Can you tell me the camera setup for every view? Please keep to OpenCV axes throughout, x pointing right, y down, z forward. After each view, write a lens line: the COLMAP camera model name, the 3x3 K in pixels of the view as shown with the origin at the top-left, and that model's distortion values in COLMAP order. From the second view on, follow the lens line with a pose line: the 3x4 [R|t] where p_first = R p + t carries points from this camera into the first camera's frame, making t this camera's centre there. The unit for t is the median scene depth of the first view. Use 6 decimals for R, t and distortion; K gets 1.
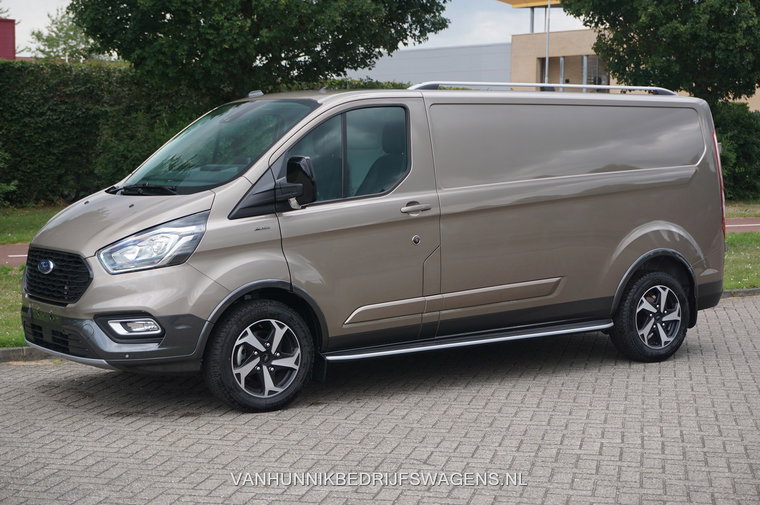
lens RADIAL K [[1349.2, 0, 380.0], [0, 1349.2, 252.5], [0, 0, 1]] dist [0.146402, 0.006885]
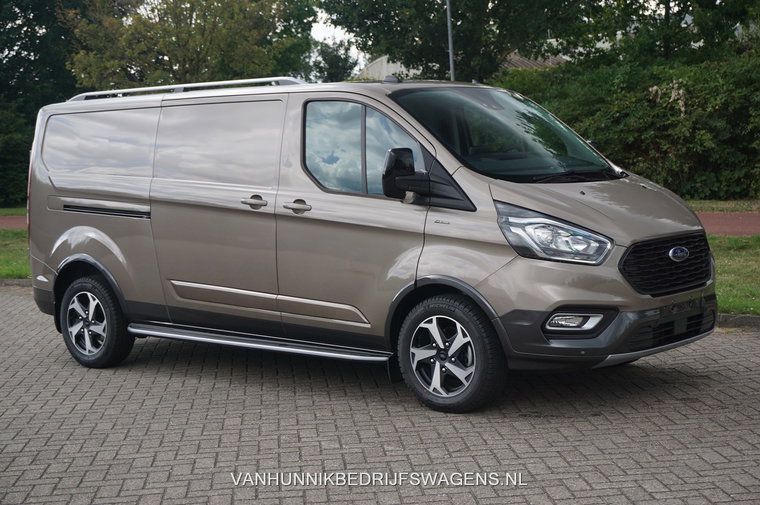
lens RADIAL K [[1264.6, 0, 380.0], [0, 1264.6, 252.5], [0, 0, 1]] dist [0.180144, 0.051805]
pose [[0.249919, 0.068933, -0.965810, 1.073101], [-0.029043, 0.997547, 0.063683, -0.066824], [0.967831, 0.012135, 0.251308, 0.930485]]
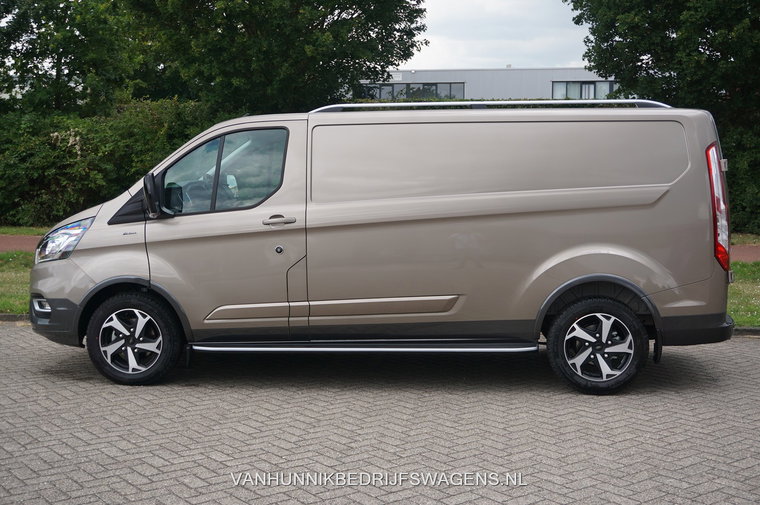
lens RADIAL K [[1010.5, 0, 380.0], [0, 1010.5, 252.5], [0, 0, 1]] dist [0.002569, -0.002529]
pose [[0.746883, 0.051152, -0.662985, 0.651437], [-0.047241, 0.998599, 0.023826, -0.031500], [0.663275, 0.013525, 0.748253, 0.454990]]
